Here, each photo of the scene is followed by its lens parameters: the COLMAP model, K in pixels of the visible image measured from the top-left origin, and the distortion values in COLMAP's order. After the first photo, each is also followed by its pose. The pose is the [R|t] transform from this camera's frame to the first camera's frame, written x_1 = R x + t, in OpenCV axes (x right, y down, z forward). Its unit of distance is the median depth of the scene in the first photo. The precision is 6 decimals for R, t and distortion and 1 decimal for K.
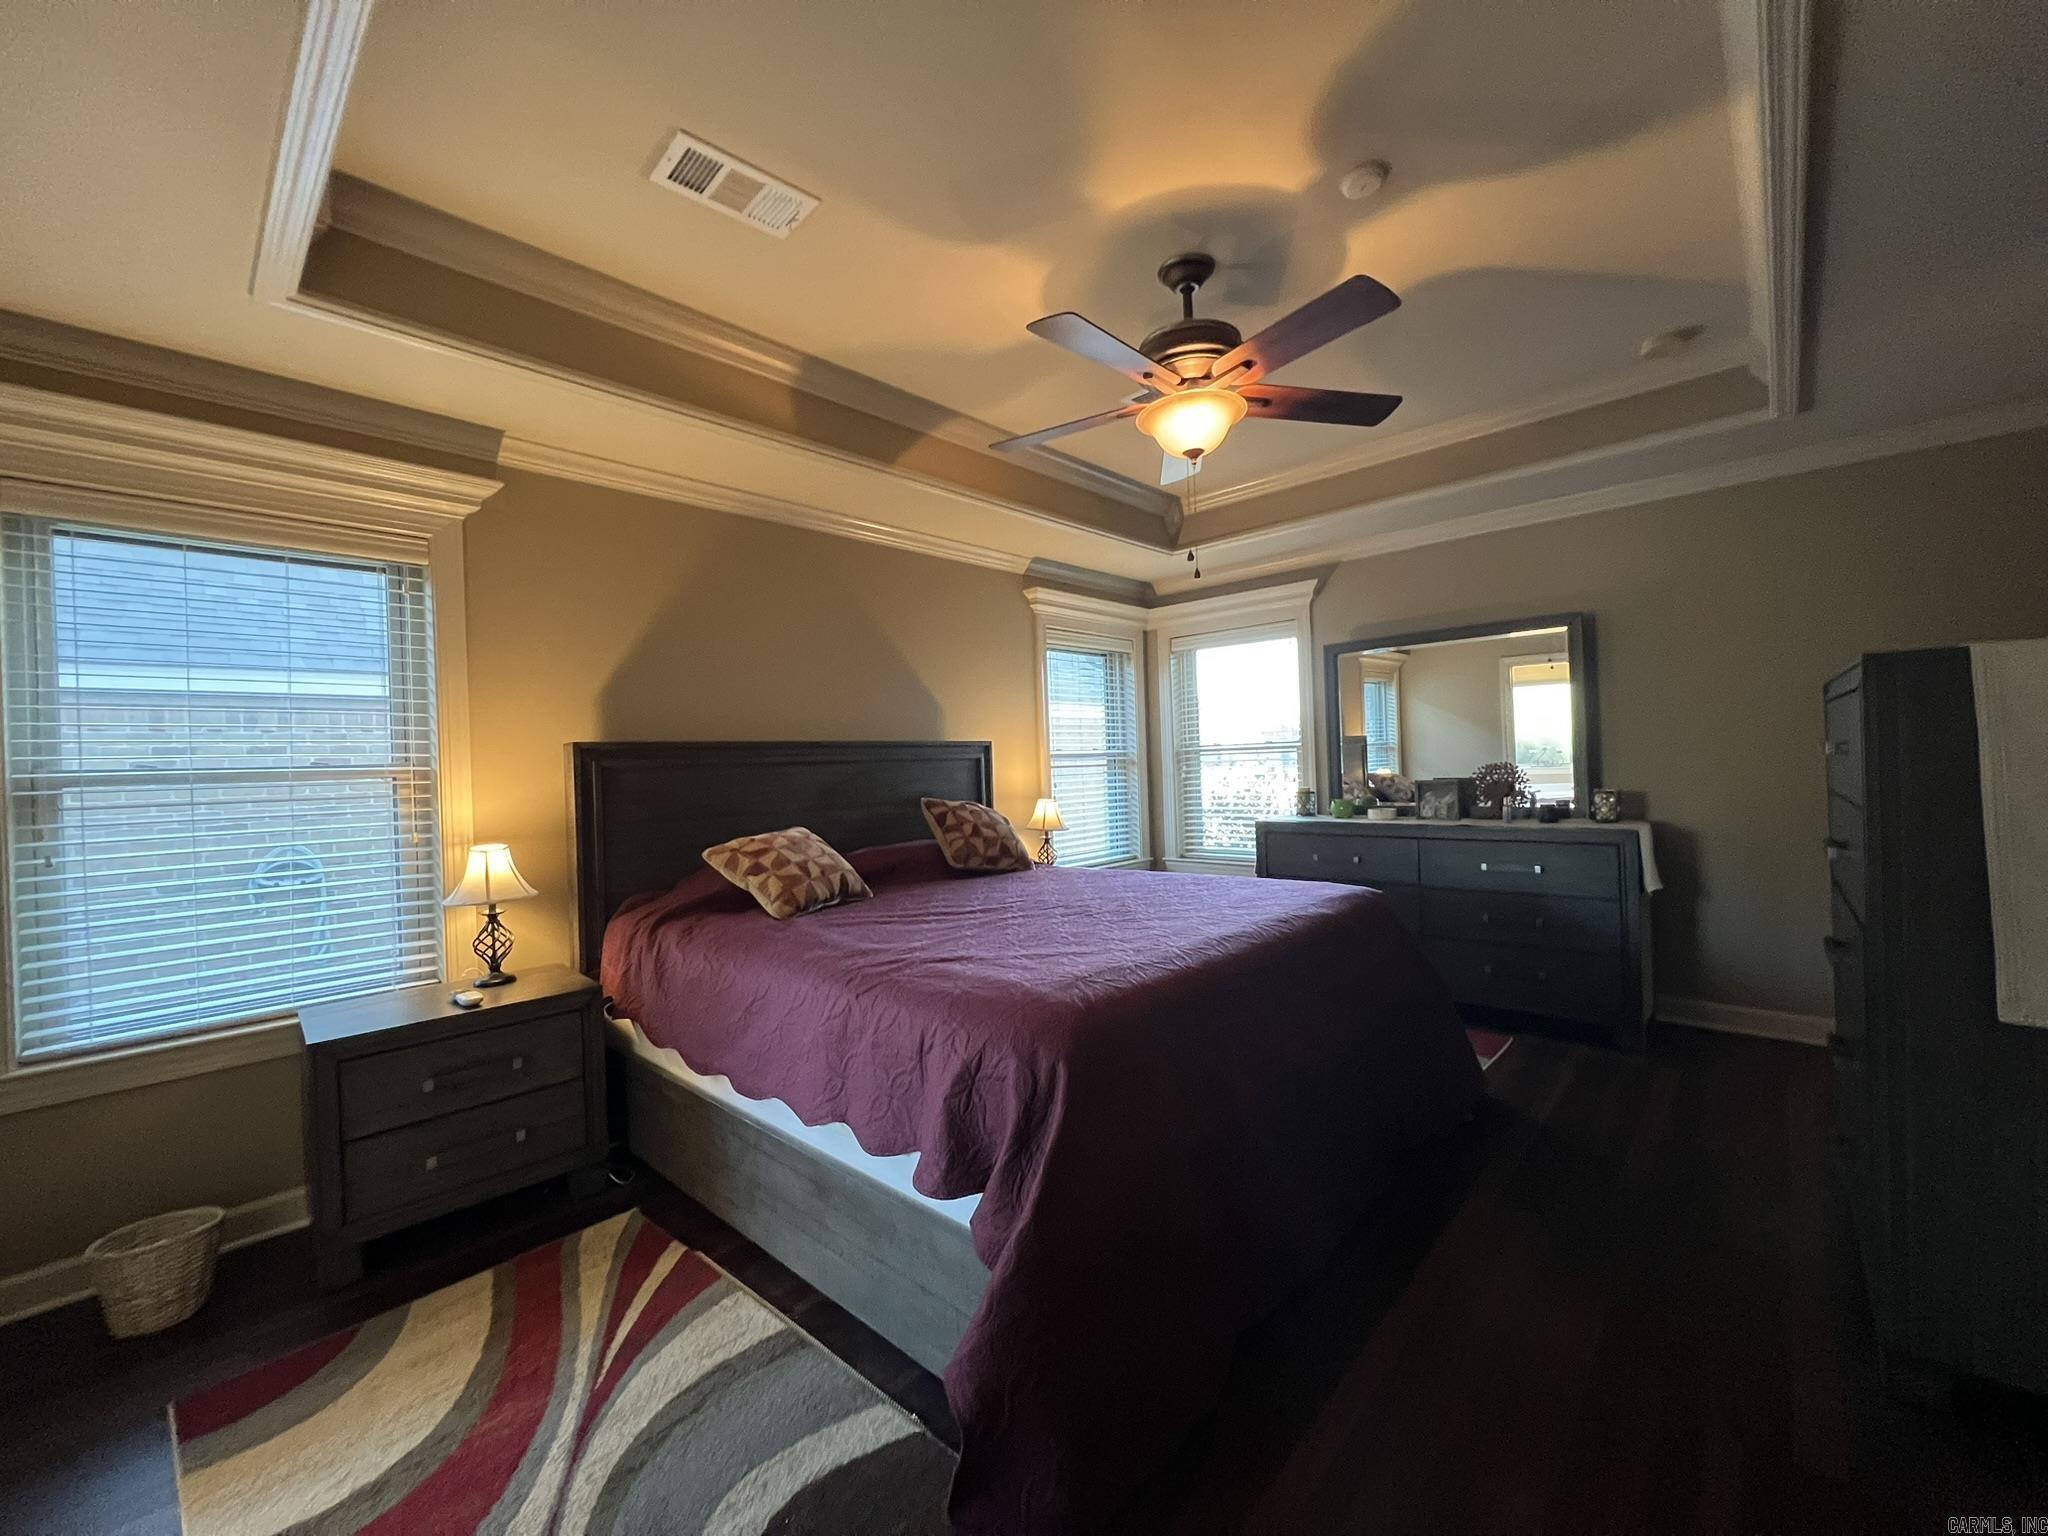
lens RADIAL K [[818.0, 0, 1016.8], [0, 818.0, 777.3], [0, 0, 1]] dist [-0.004064, 0.001513]
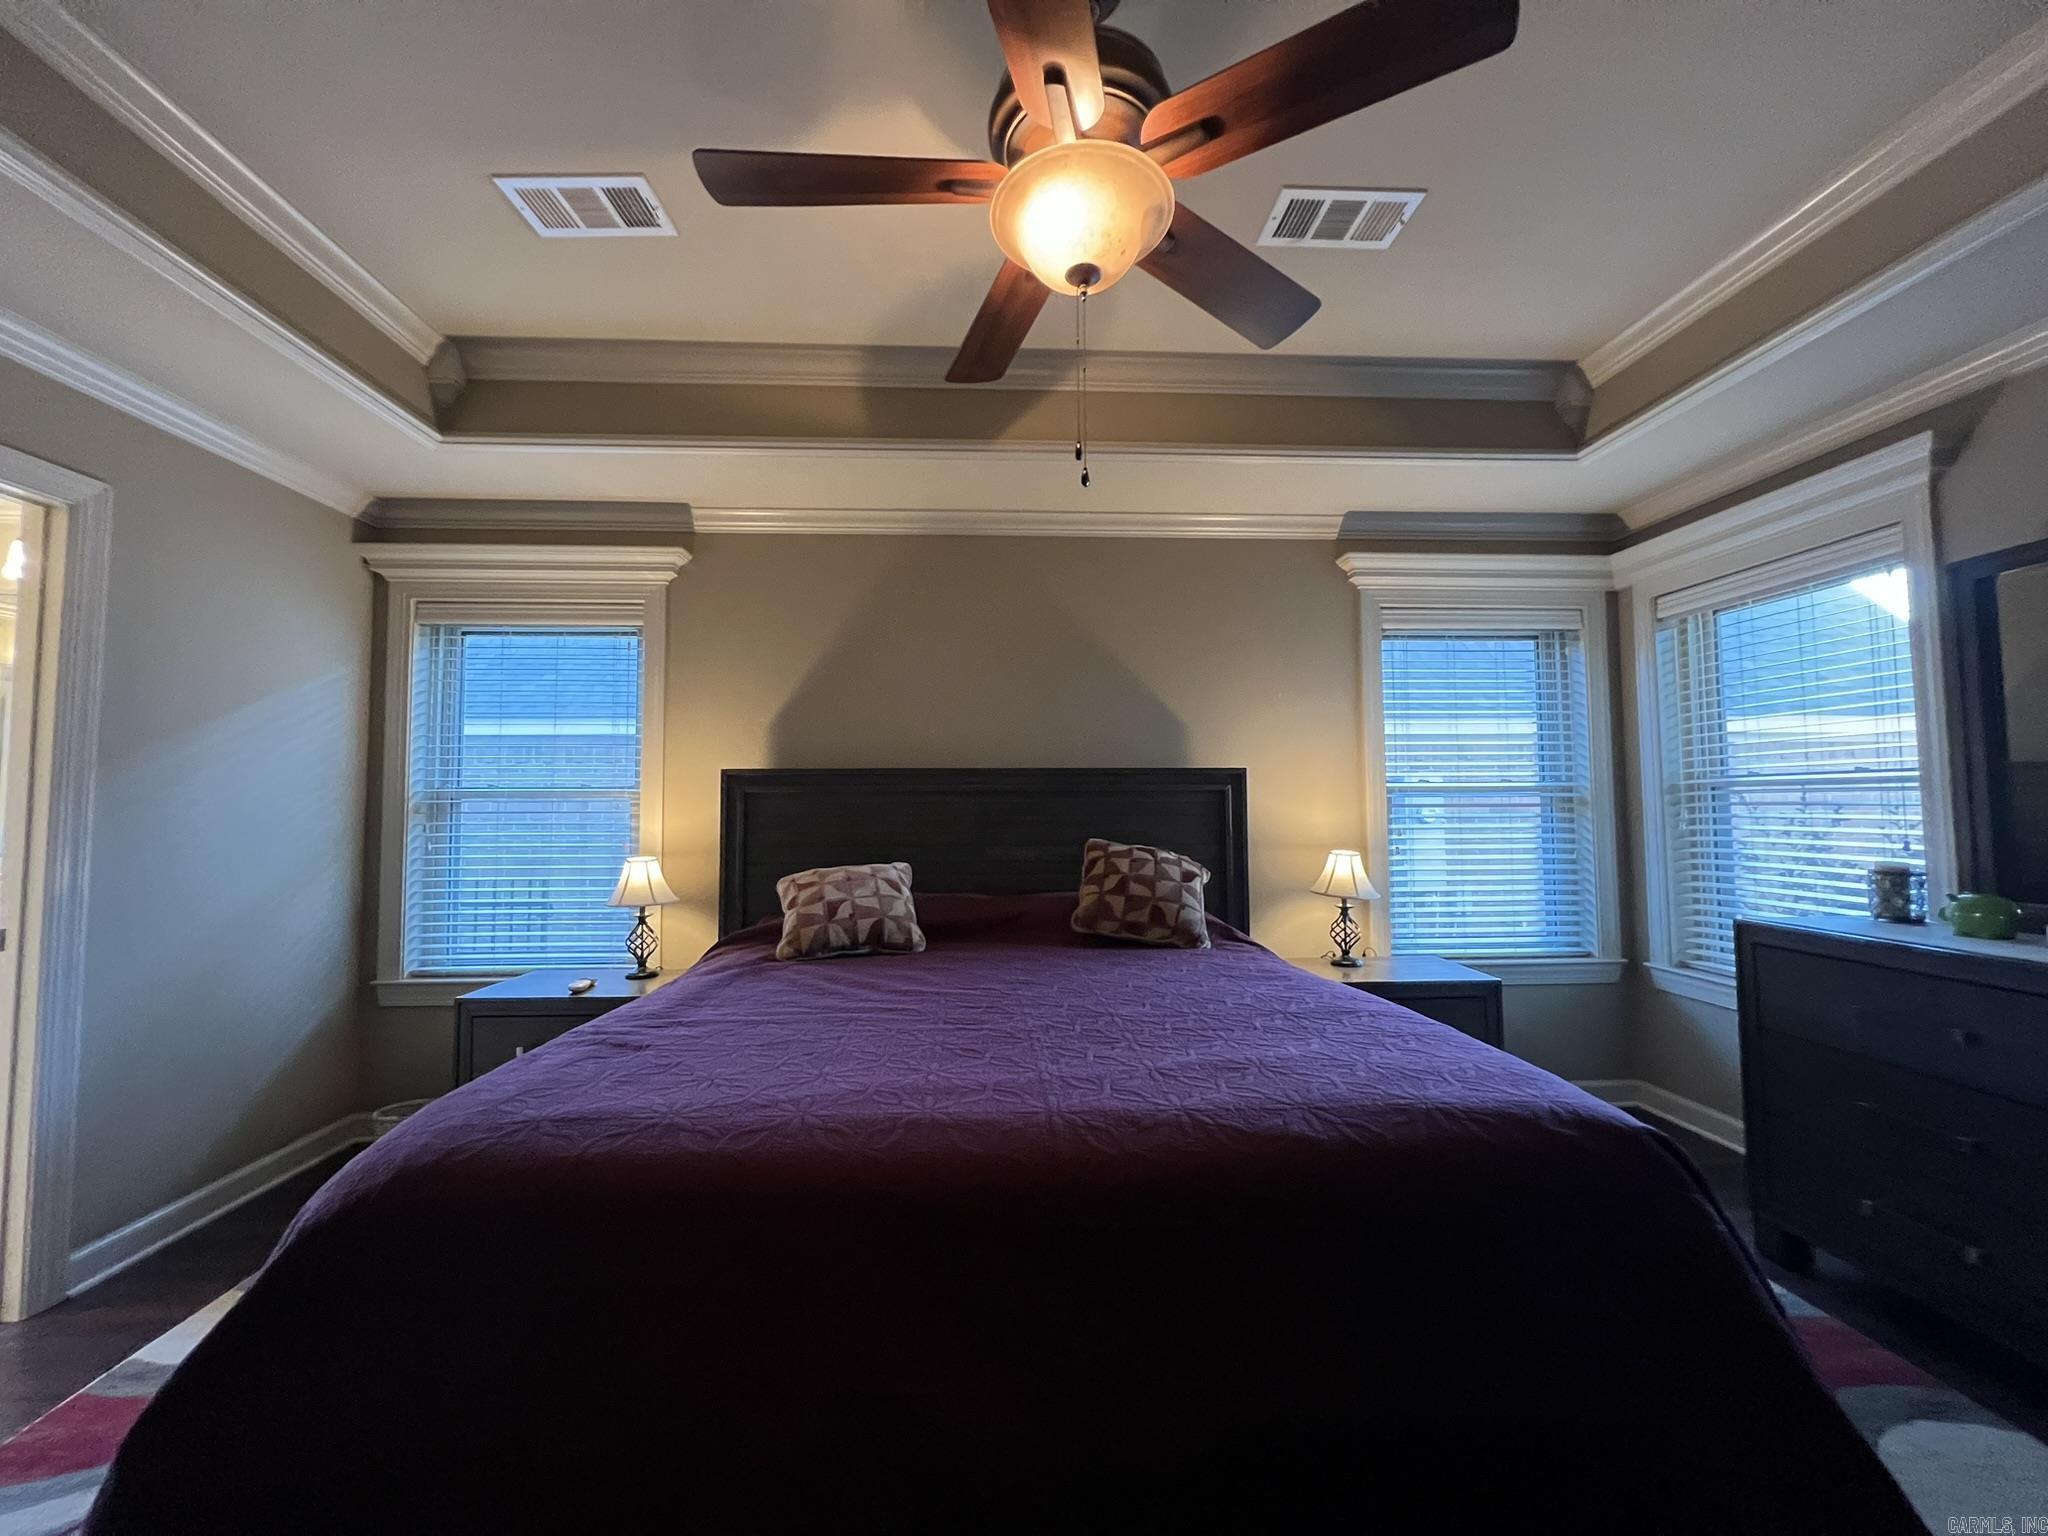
lens RADIAL K [[818.0, 0, 1022.5], [0, 818.0, 765.0], [0, 0, 1]] dist [-0.004064, 0.001513]
pose [[0.725738, -0.007960, -0.687925, 0.403501], [-0.029808, 0.998630, -0.043001, -0.010523], [0.687325, 0.051713, 0.724507, 0.385663]]
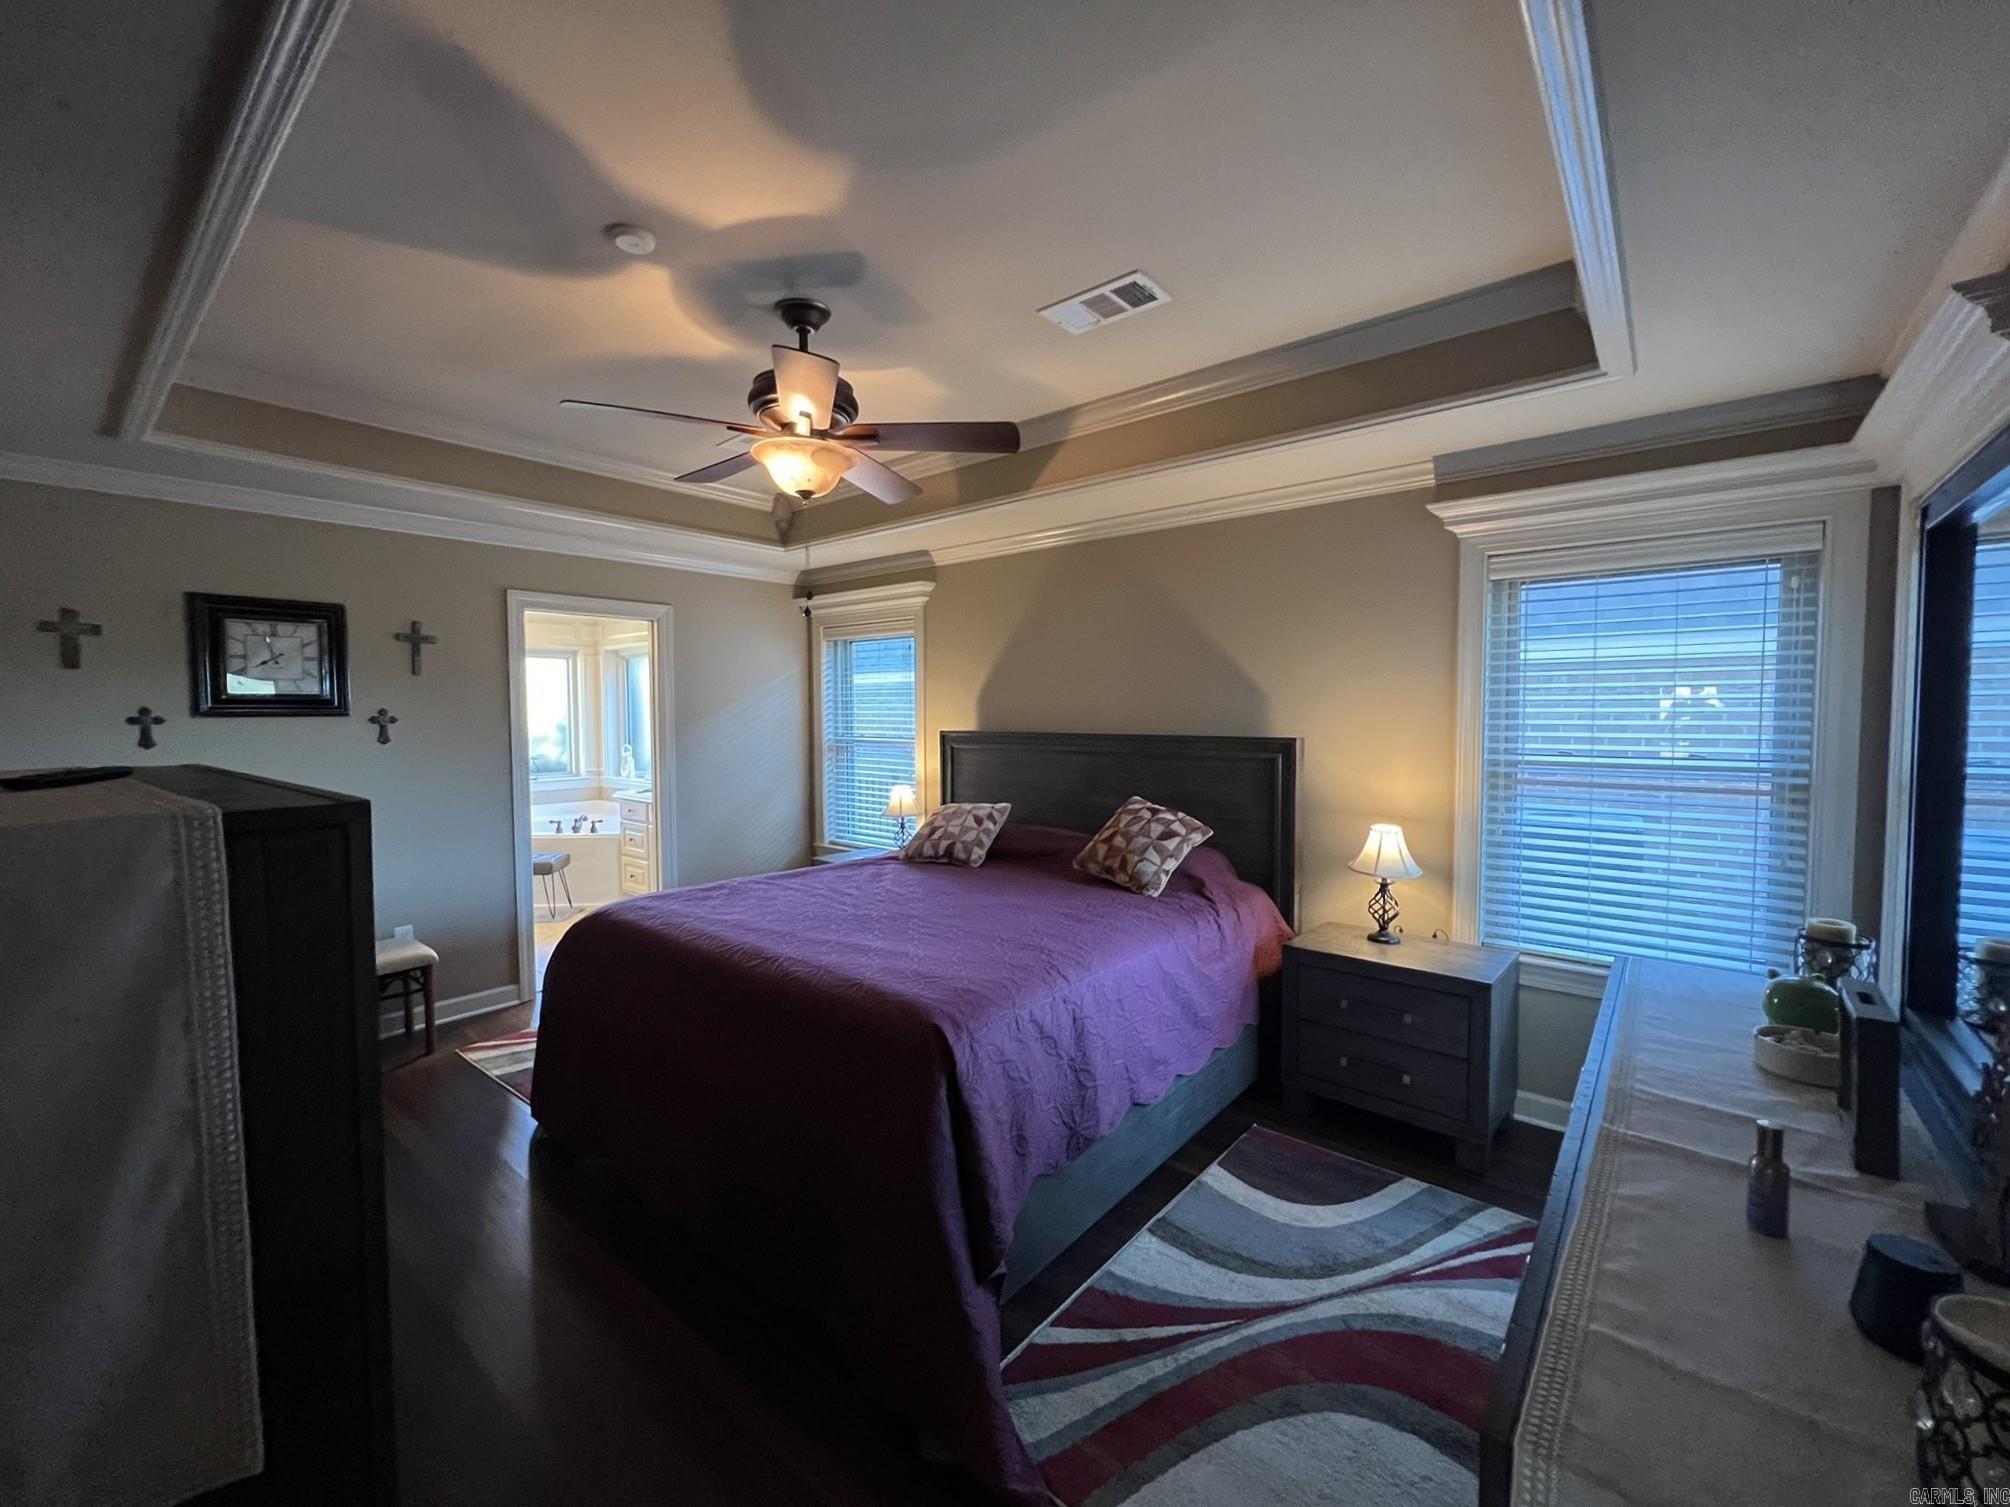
lens RADIAL K [[802.8, 0, 983.8], [0, 802.8, 750.8], [0, 0, 1]] dist [-0.004064, 0.001513]
pose [[0.061017, 0.077414, -0.995130, 0.858048], [-0.018393, 0.996906, 0.076424, -0.102605], [0.997967, 0.013641, 0.062252, 0.793760]]
